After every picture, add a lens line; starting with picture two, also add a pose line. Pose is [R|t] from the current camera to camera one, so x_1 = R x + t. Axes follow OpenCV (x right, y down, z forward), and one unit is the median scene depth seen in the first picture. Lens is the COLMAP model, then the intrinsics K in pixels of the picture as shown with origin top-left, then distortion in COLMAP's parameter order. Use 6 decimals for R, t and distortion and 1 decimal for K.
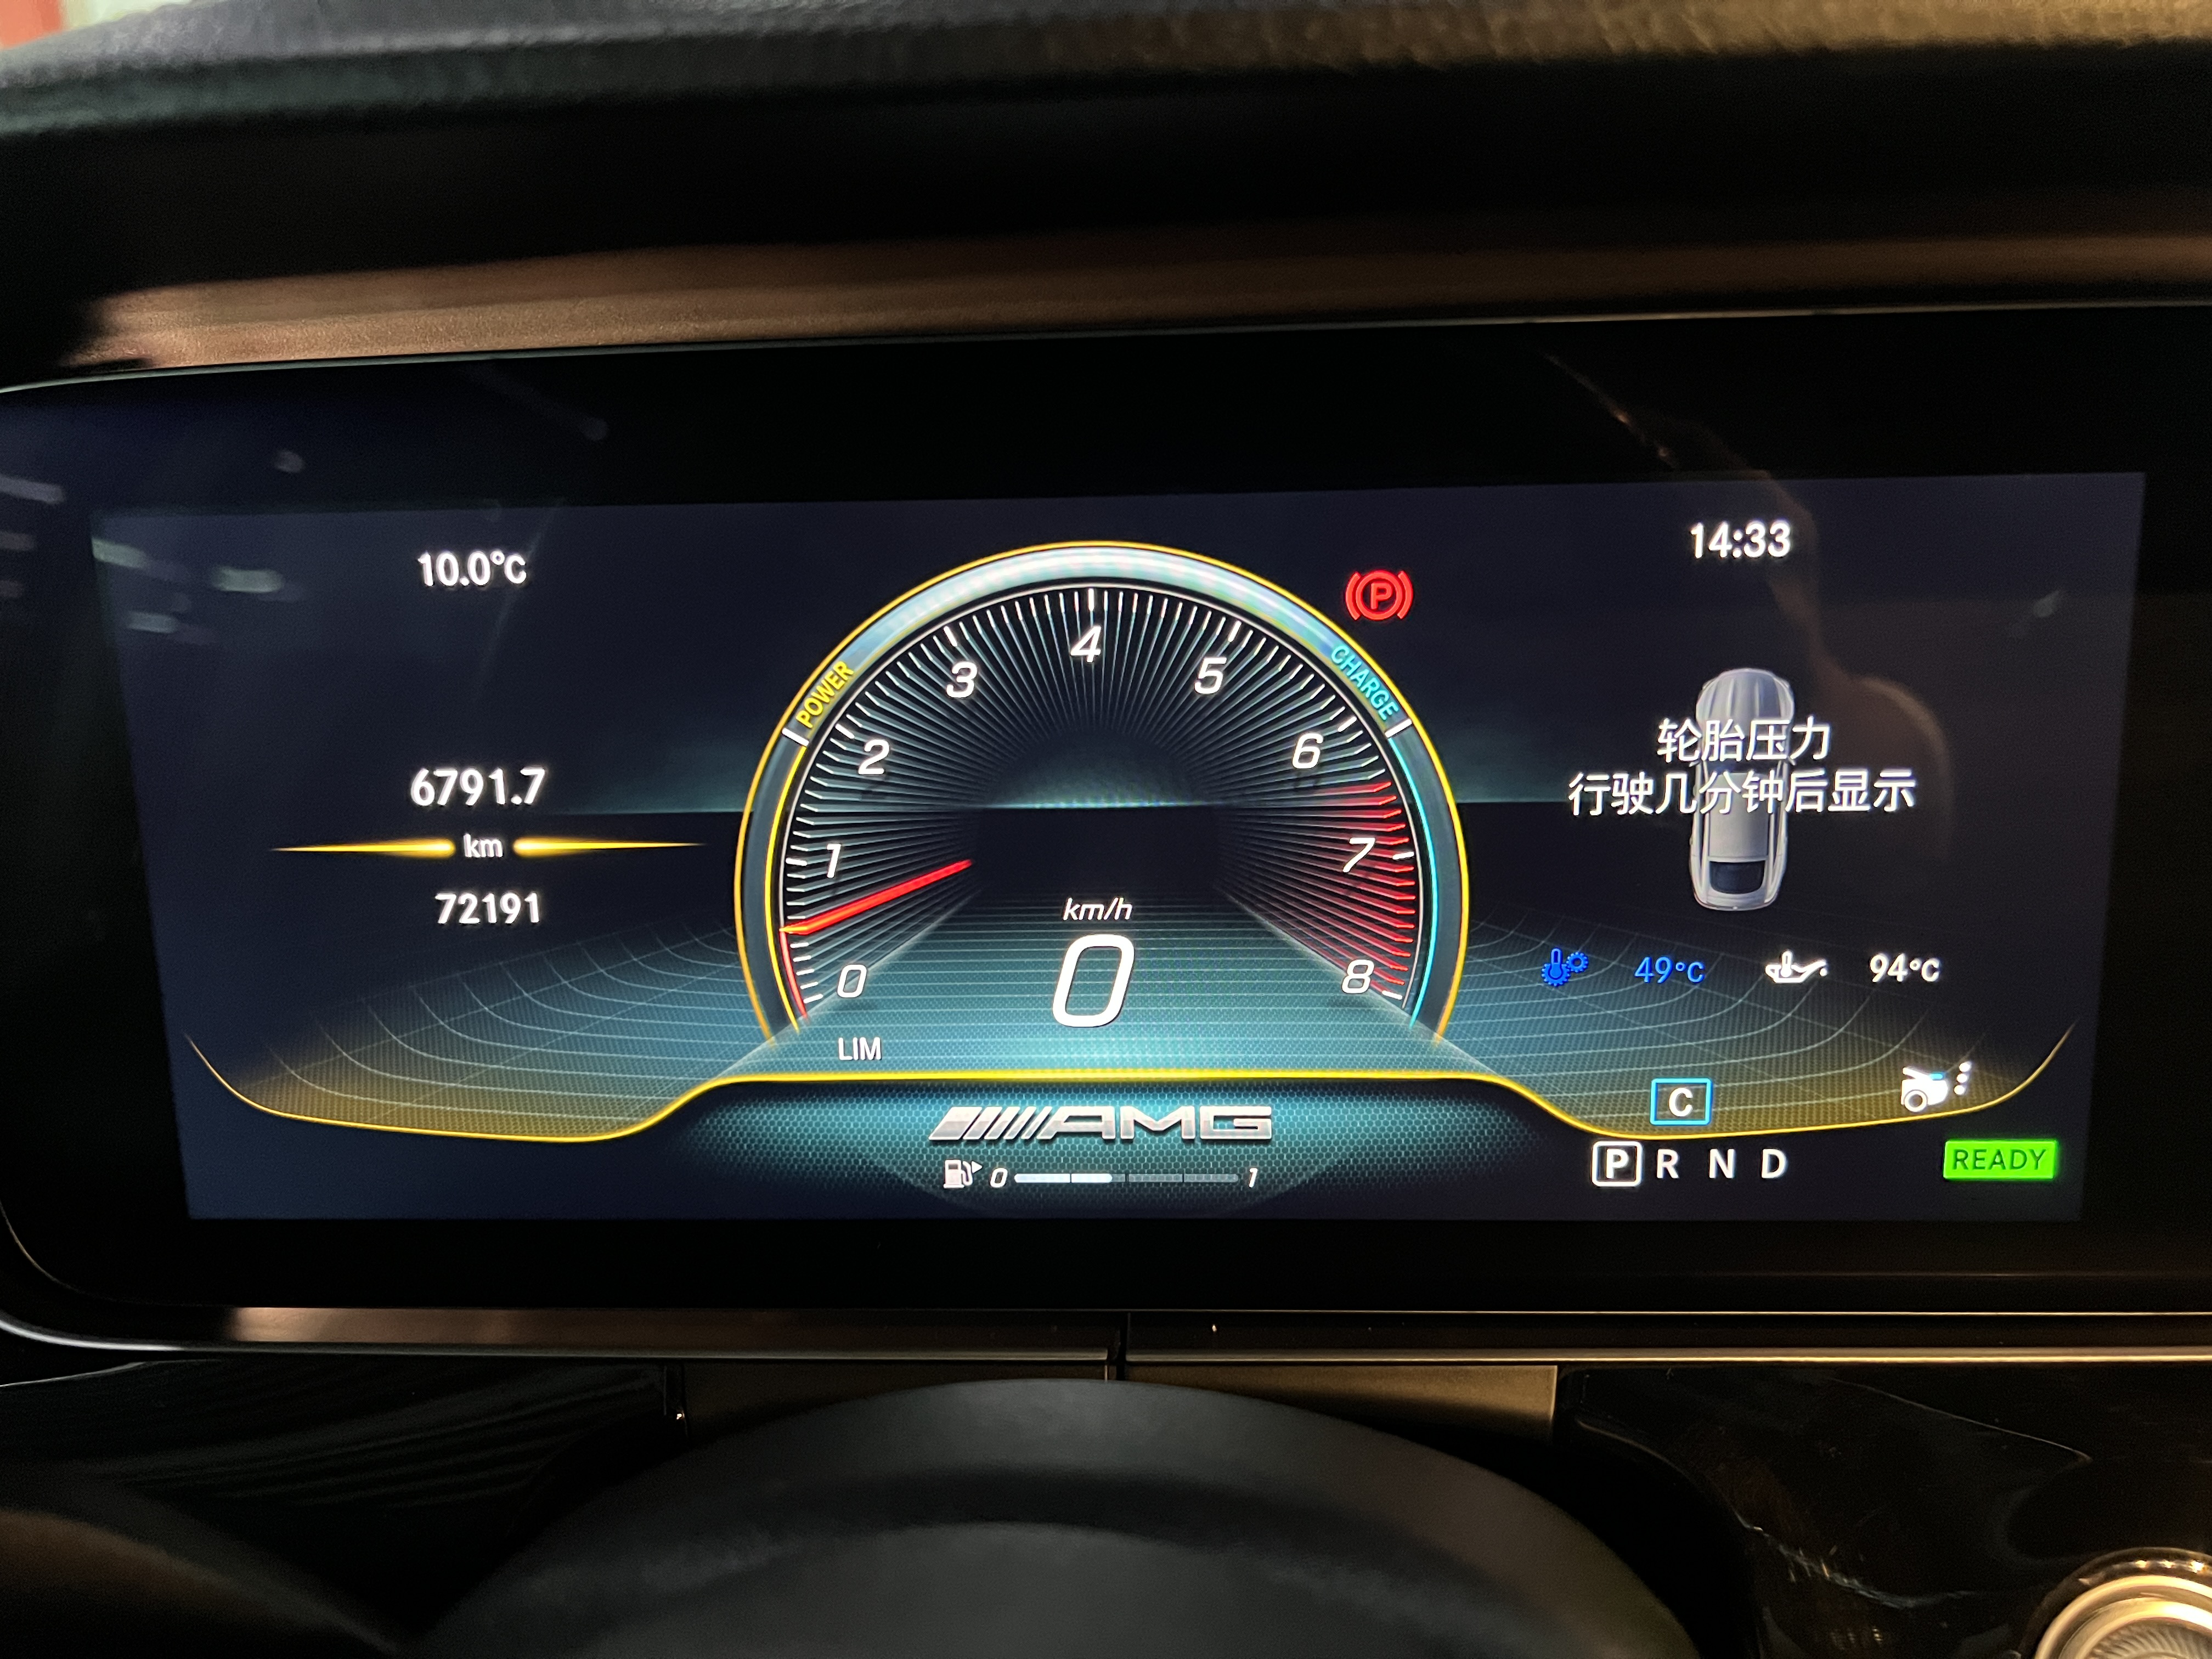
lens RADIAL K [[1646.5, 0, 1090.3], [0, 1646.5, 808.5], [0, 0, 1]] dist [0.039203, -0.044262]
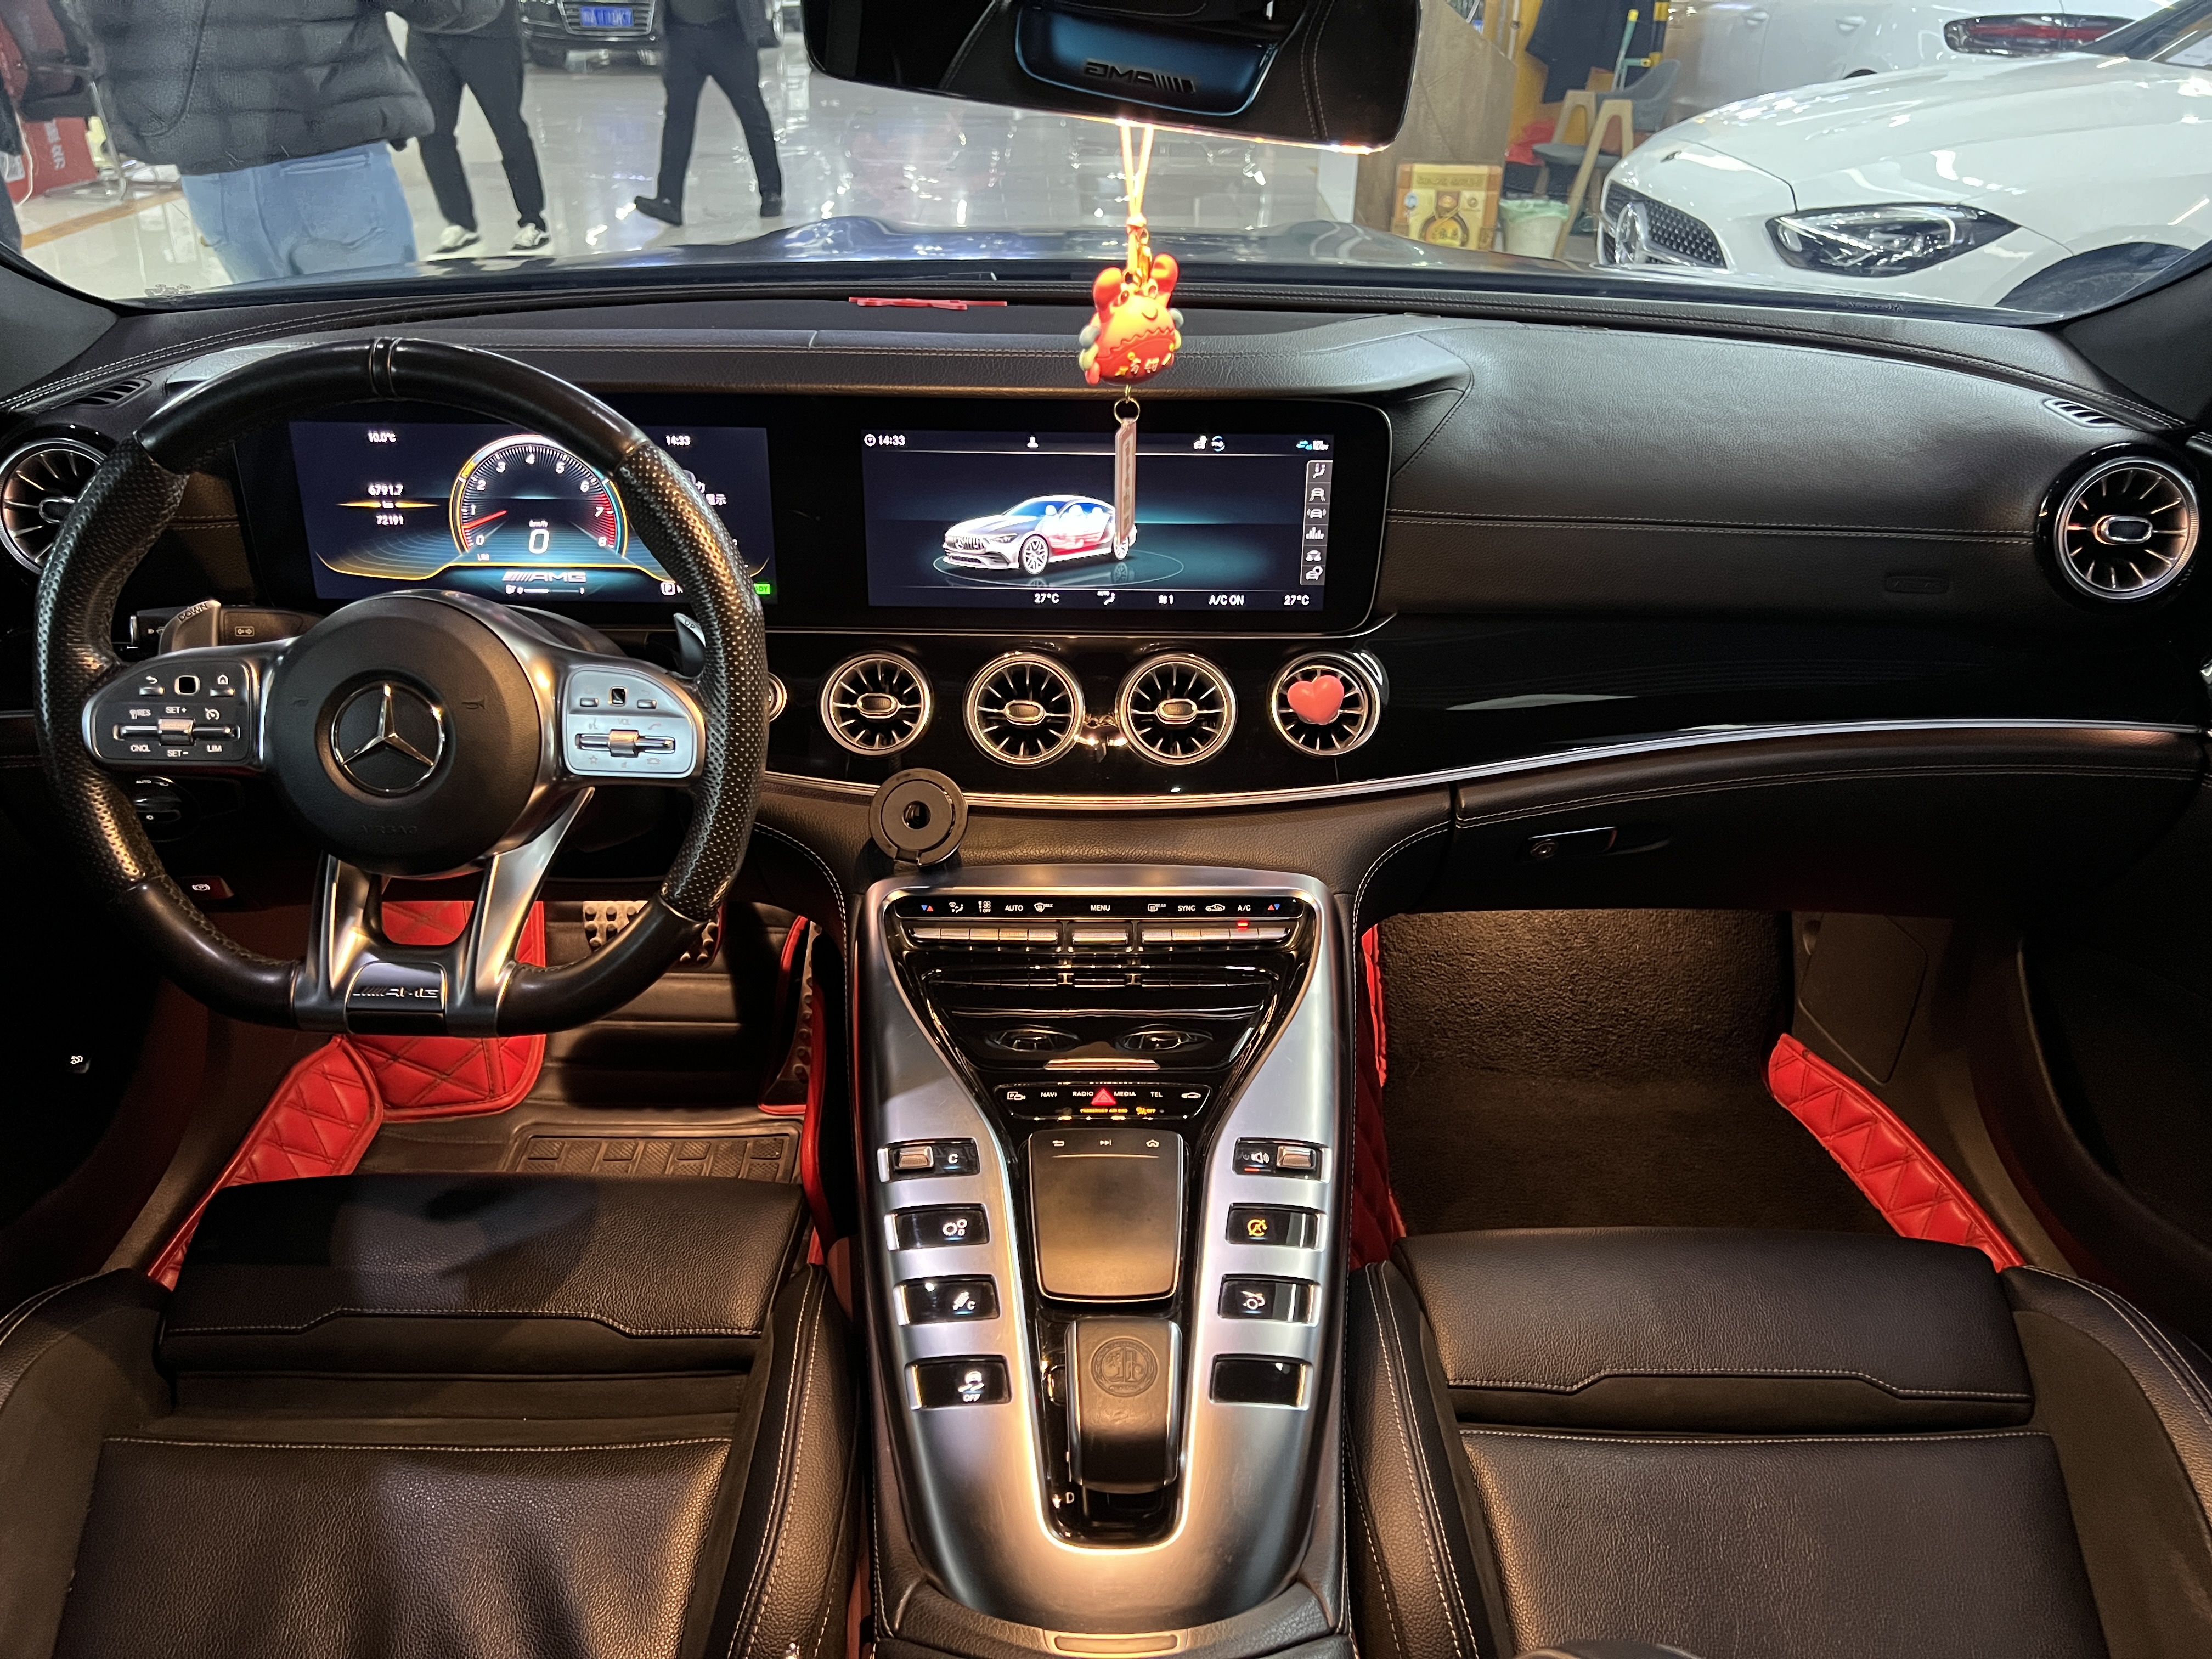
lens RADIAL K [[1646.5, 0, 1082.1], [0, 1646.5, 819.8], [0, 0, 1]] dist [0.039203, -0.044262]
pose [[0.998824, 0.016025, 0.045750, 1.206317], [-0.023275, 0.986412, 0.162636, 0.088169], [-0.042522, -0.163510, 0.985625, -3.332194]]
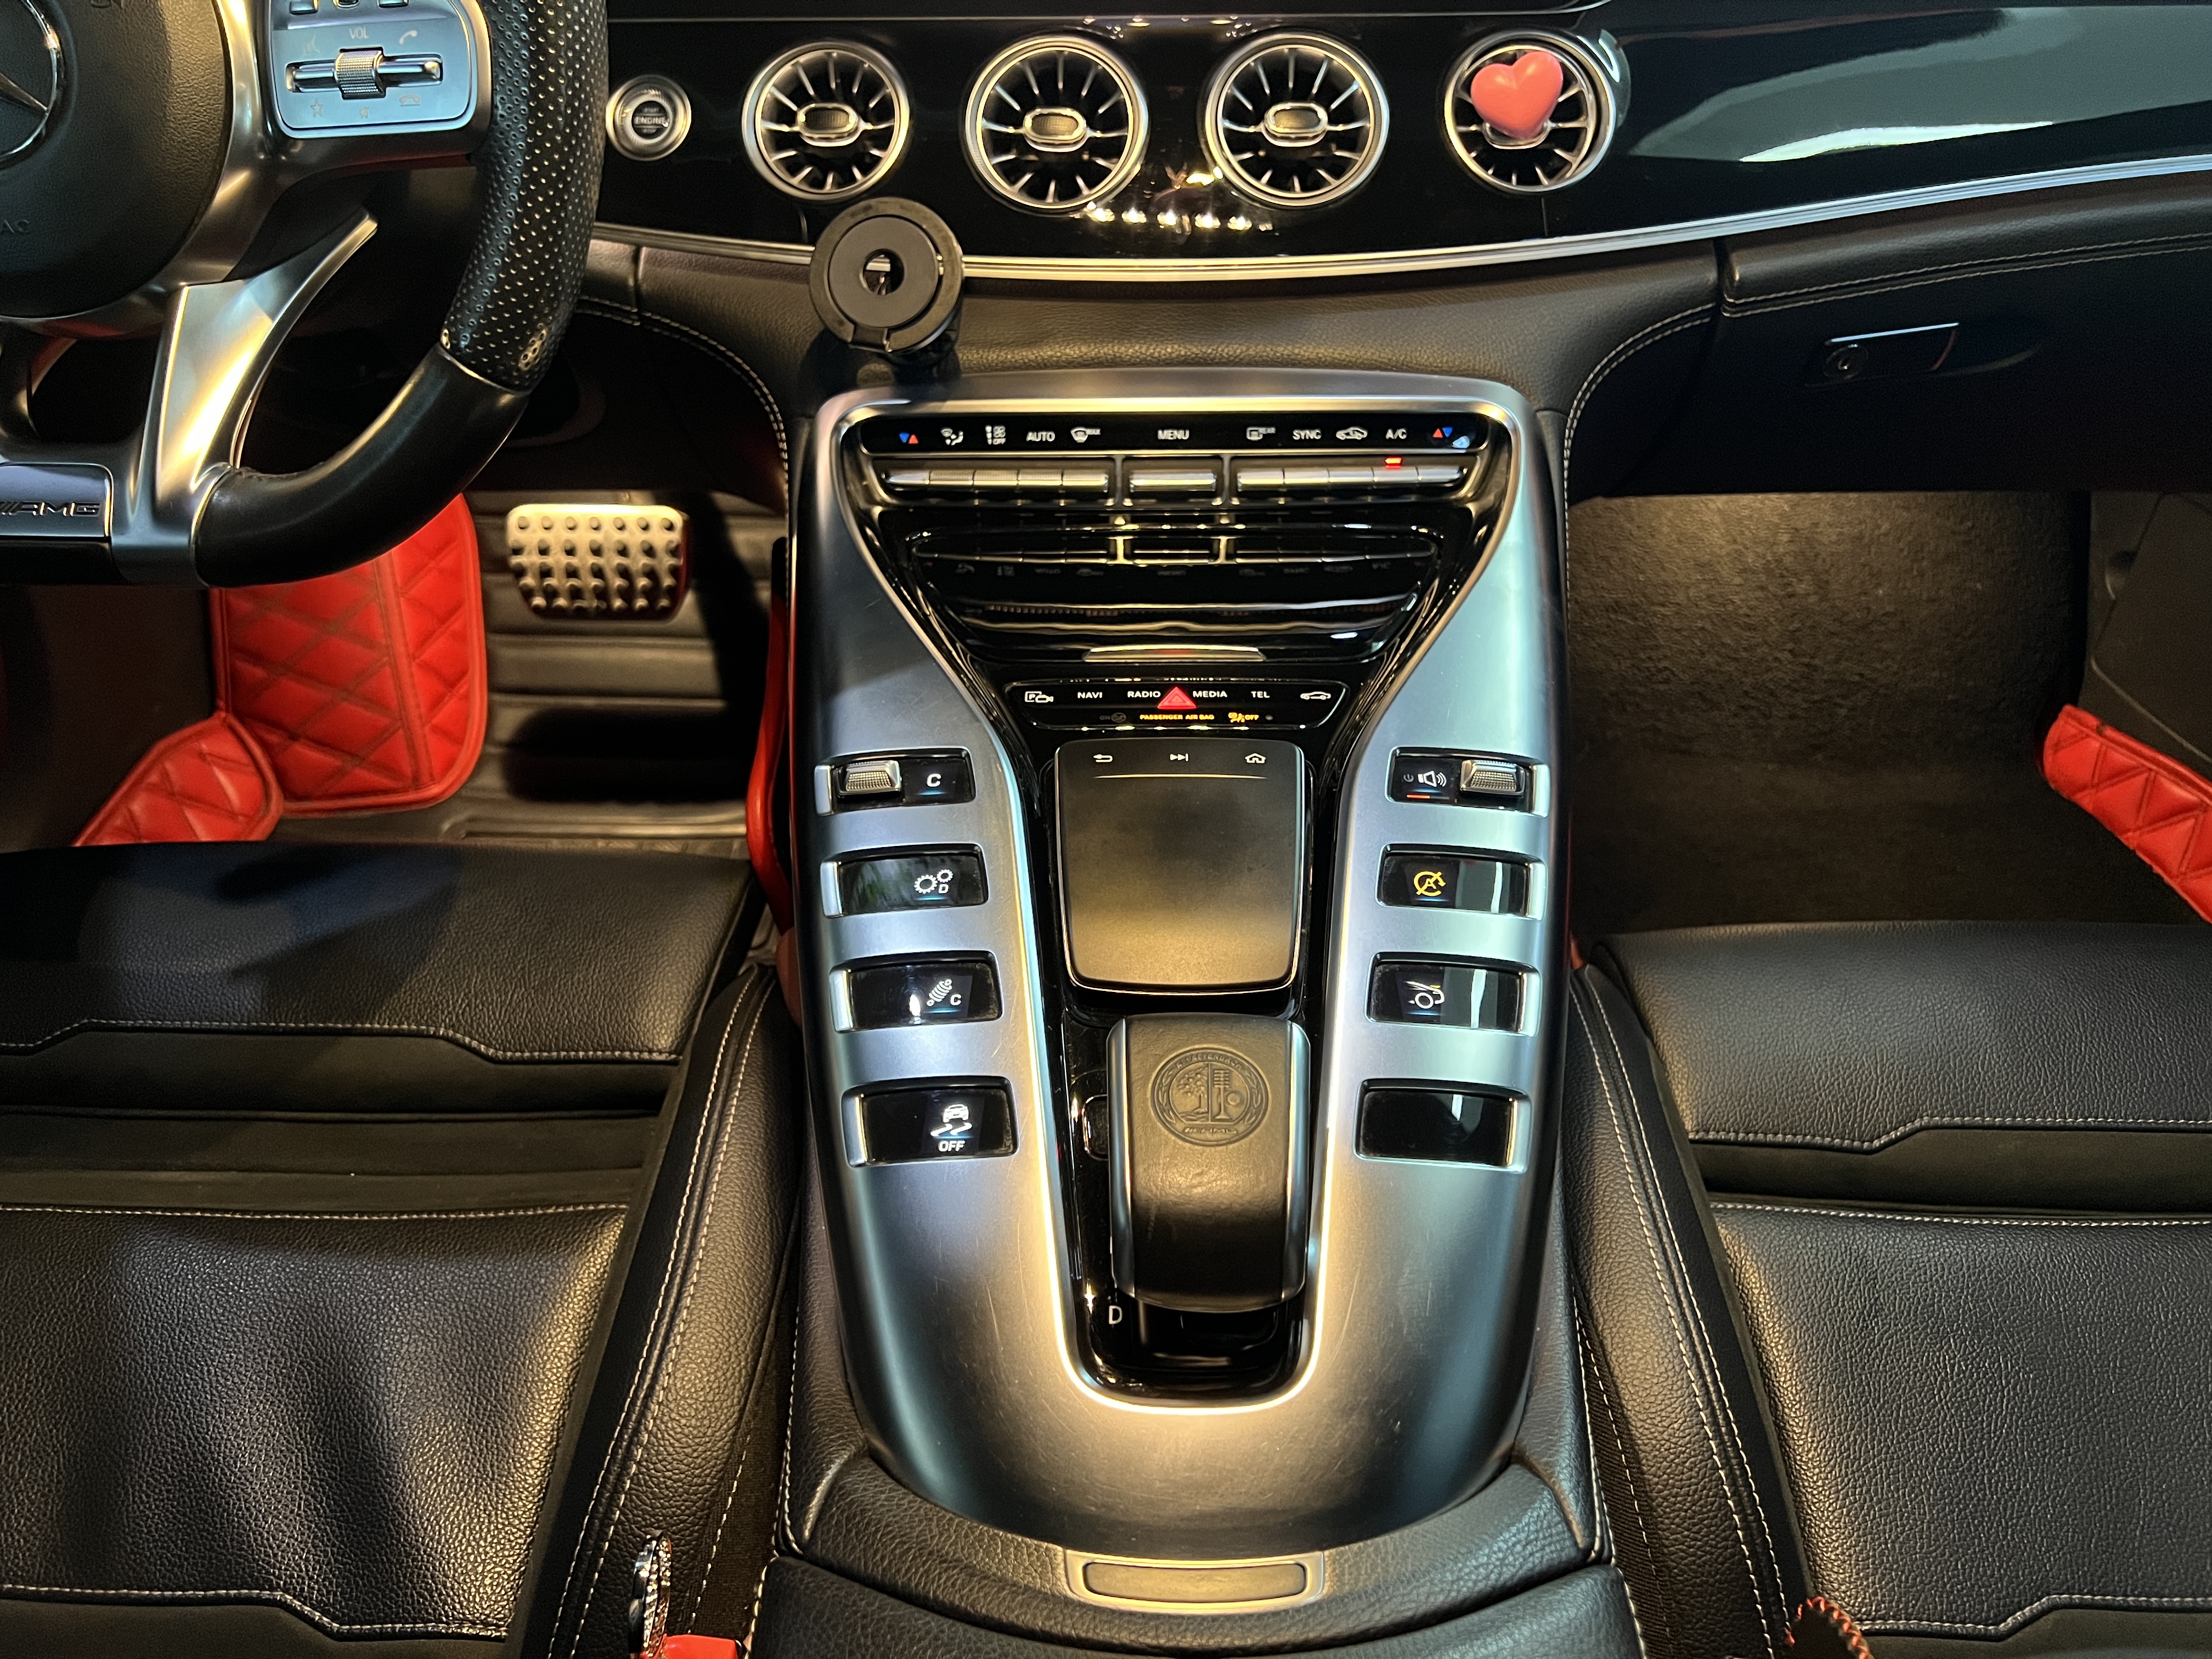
lens RADIAL K [[1646.5, 0, 1091.5], [0, 1646.5, 825.9], [0, 0, 1]] dist [0.039203, -0.044262]
pose [[0.999943, 0.009488, 0.004899, 1.301061], [-0.010518, 0.954378, 0.298415, 0.770134], [-0.001844, -0.298450, 0.954424, -2.096834]]
